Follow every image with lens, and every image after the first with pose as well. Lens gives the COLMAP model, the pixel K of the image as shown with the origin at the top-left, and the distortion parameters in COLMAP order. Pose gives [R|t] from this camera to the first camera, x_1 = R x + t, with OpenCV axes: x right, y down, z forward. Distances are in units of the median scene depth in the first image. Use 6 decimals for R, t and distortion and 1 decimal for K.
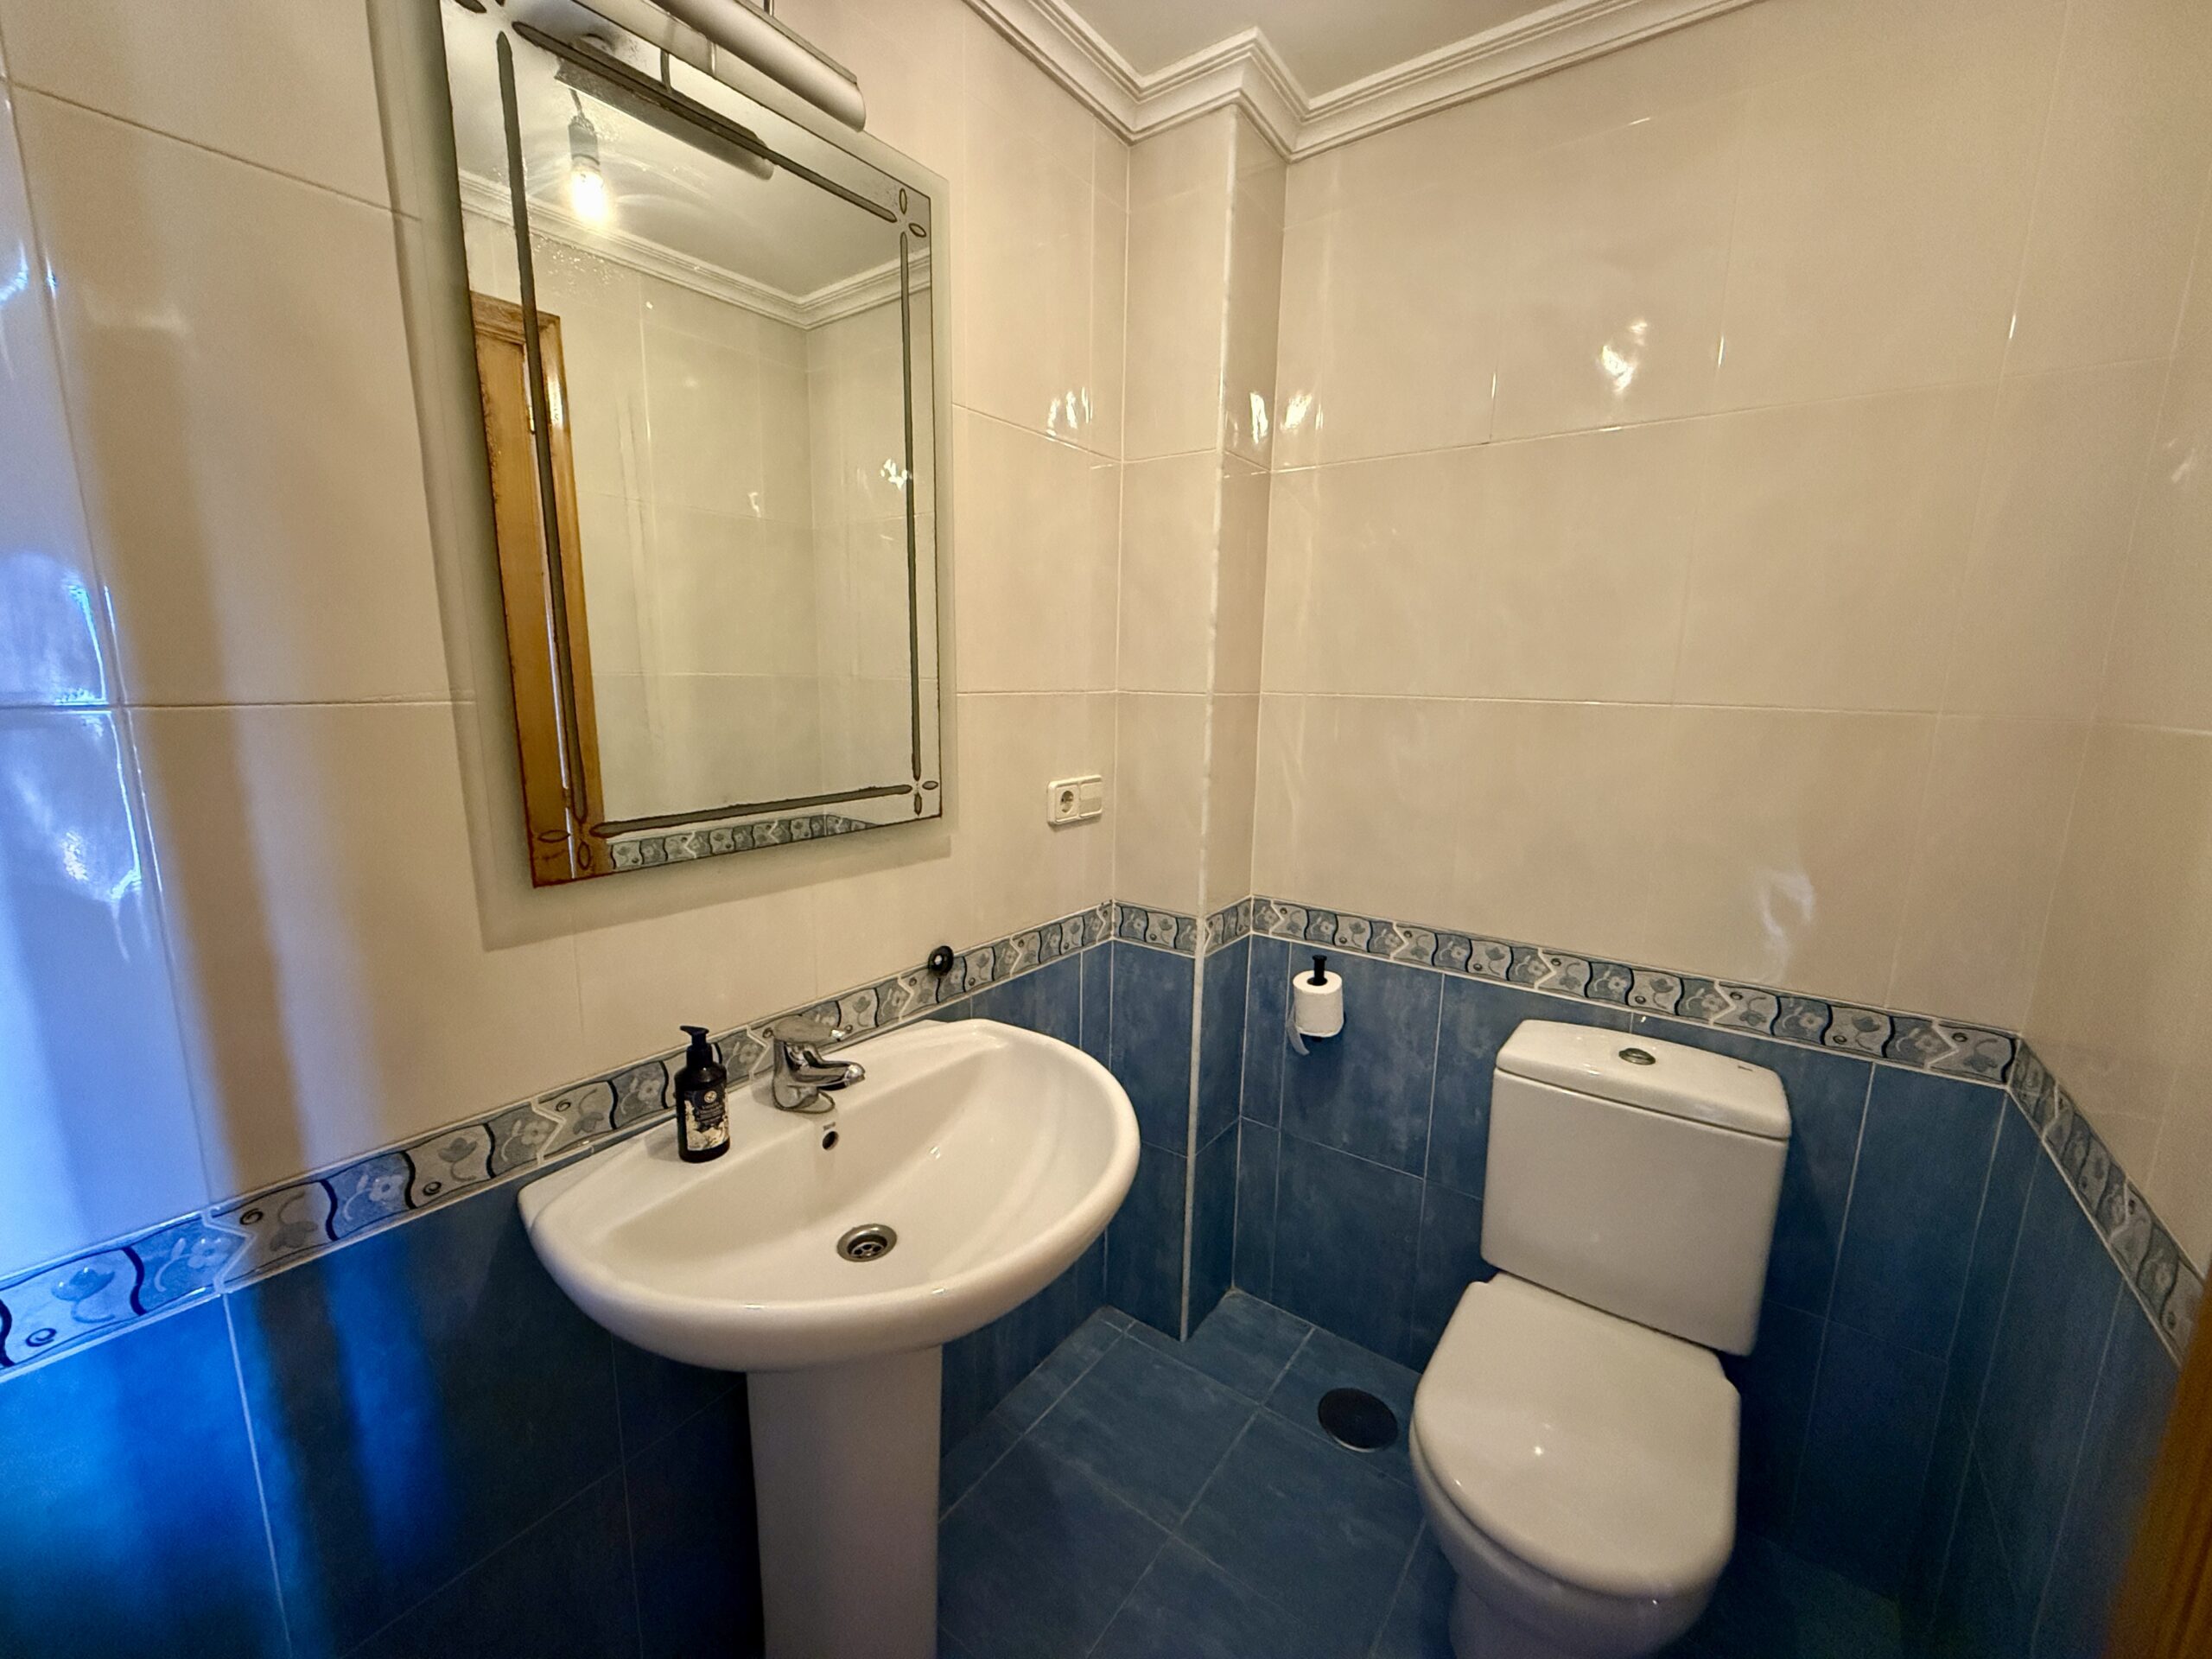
lens RADIAL K [[883.0, 0, 1098.7], [0, 883.0, 838.4], [0, 0, 1]] dist [0.001131, -0.000252]
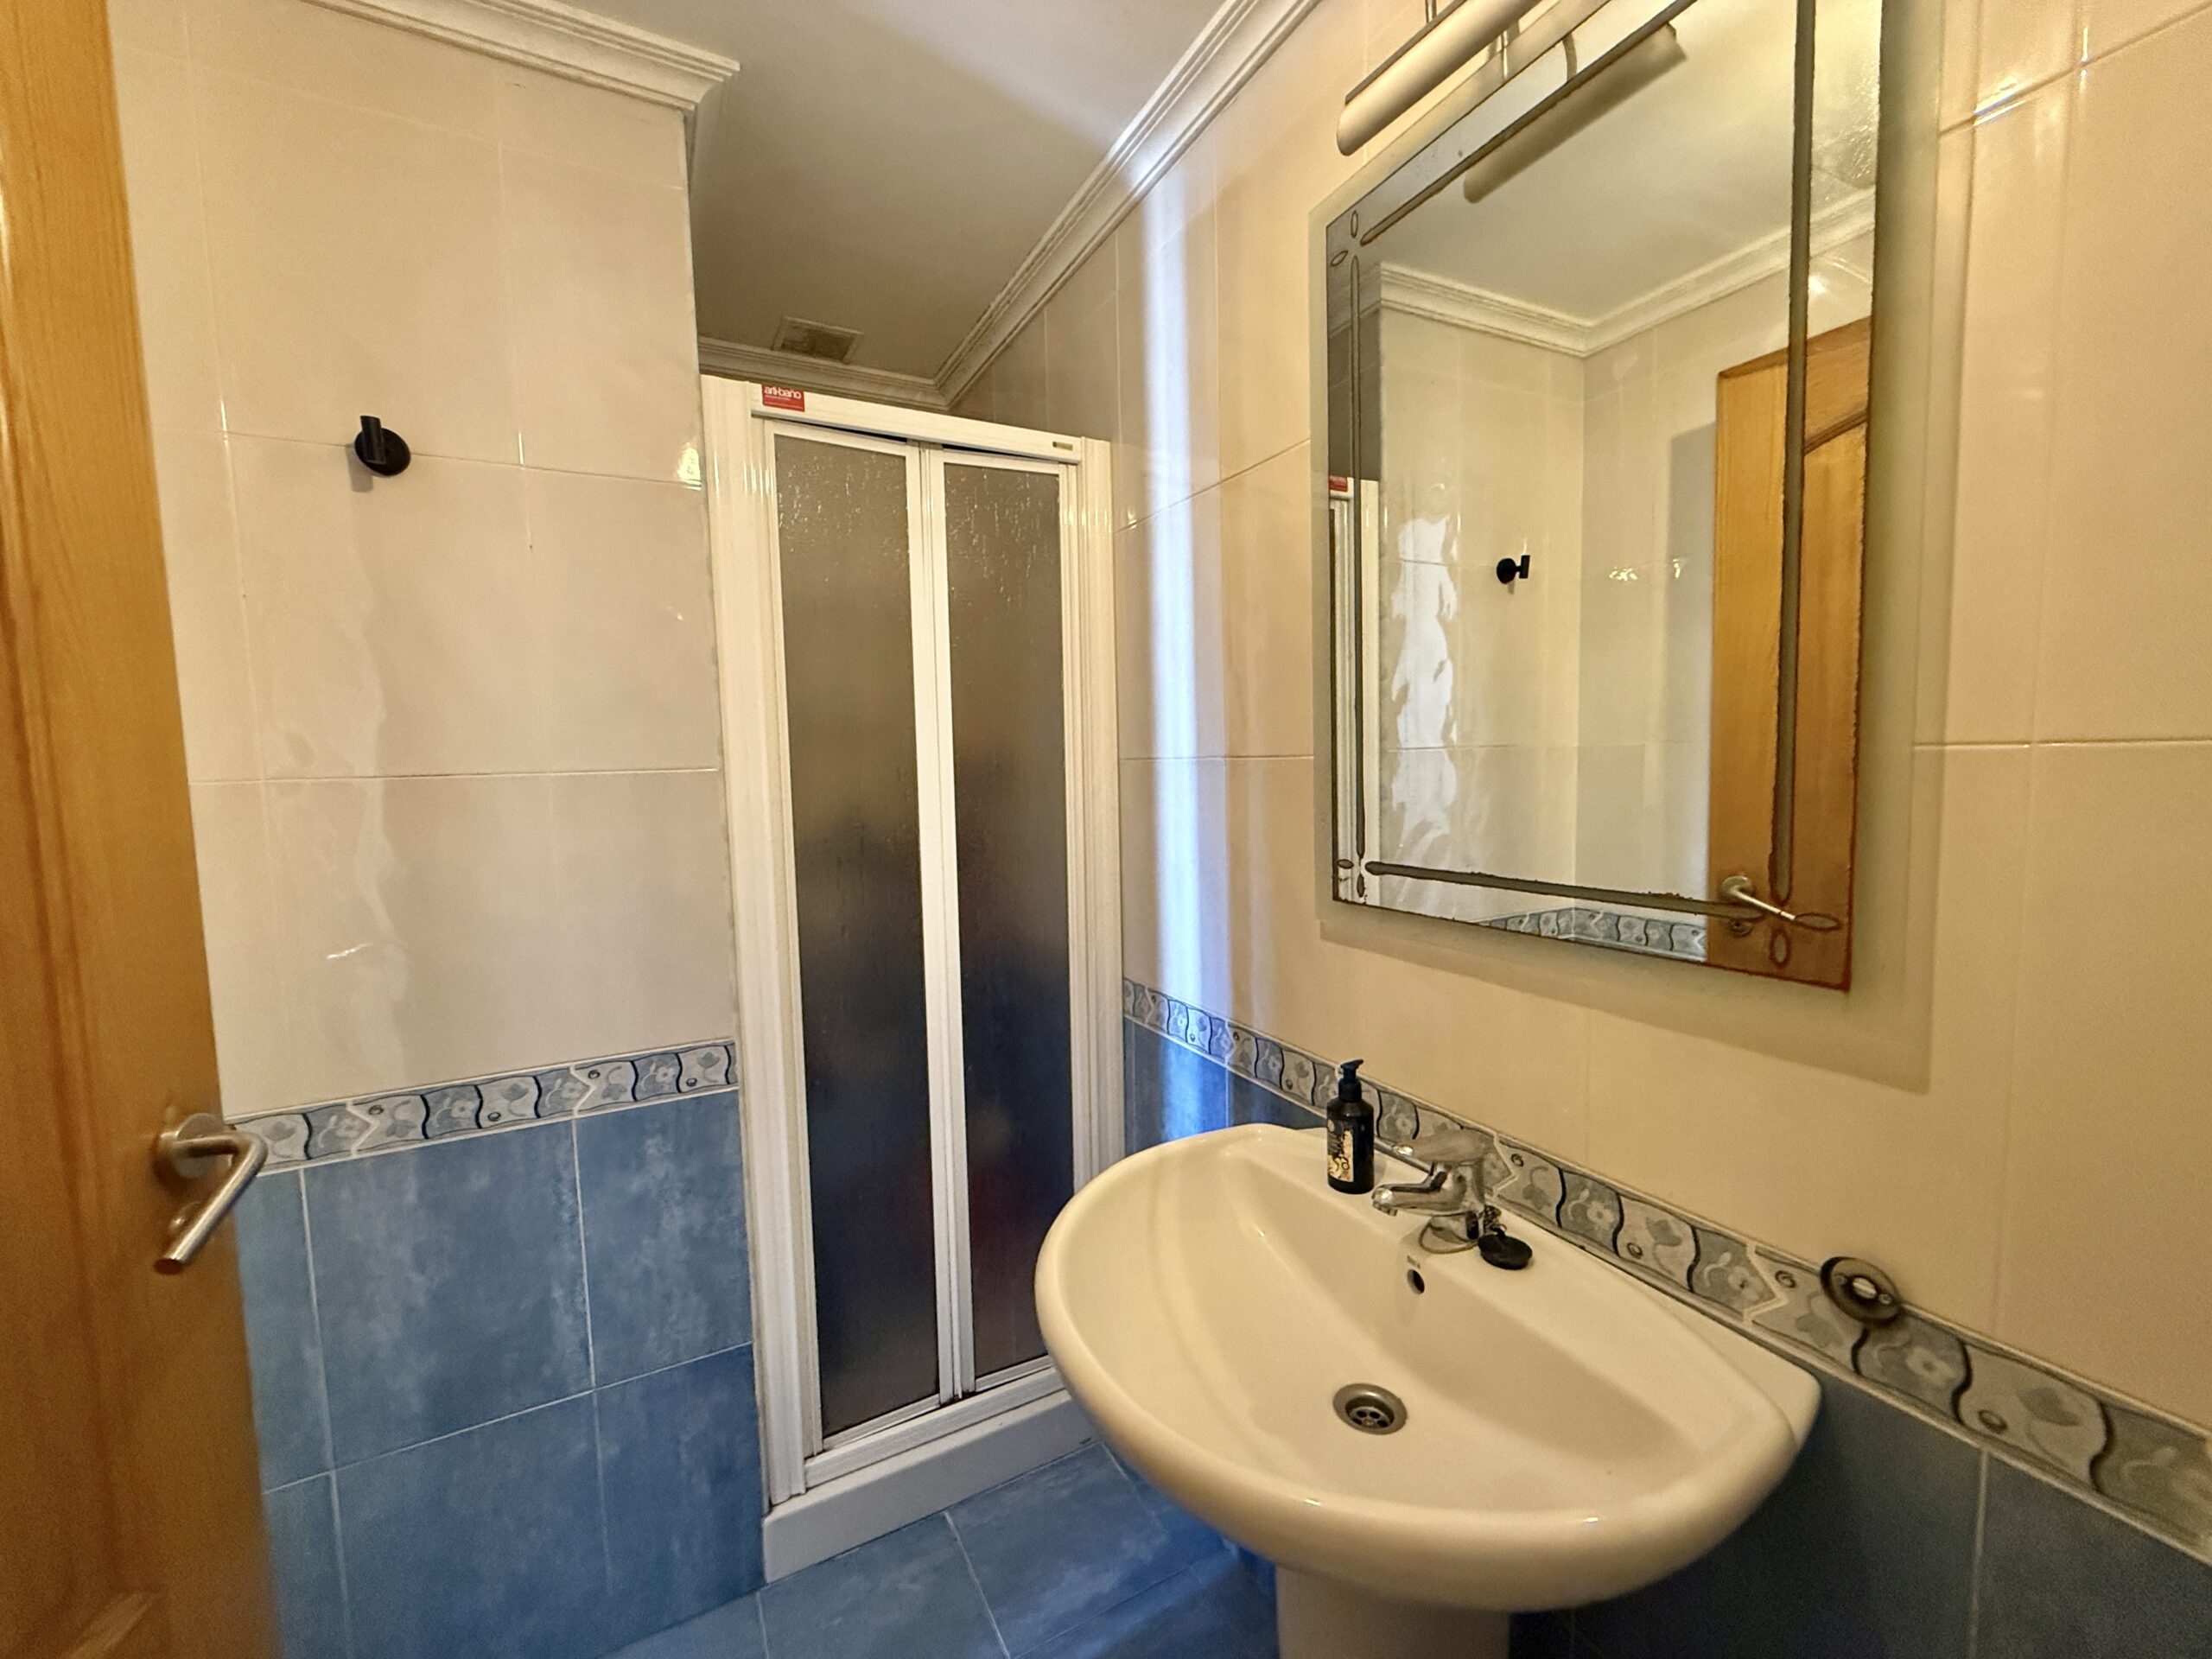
lens RADIAL K [[883.0, 0, 1097.7], [0, 883.0, 822.2], [0, 0, 1]] dist [0.001131, -0.000252]
pose [[-0.433477, 0.073290, -0.898179, 0.524267], [-0.138444, 0.979439, 0.146736, -0.157340], [0.890467, 0.187954, -0.414418, 0.975271]]
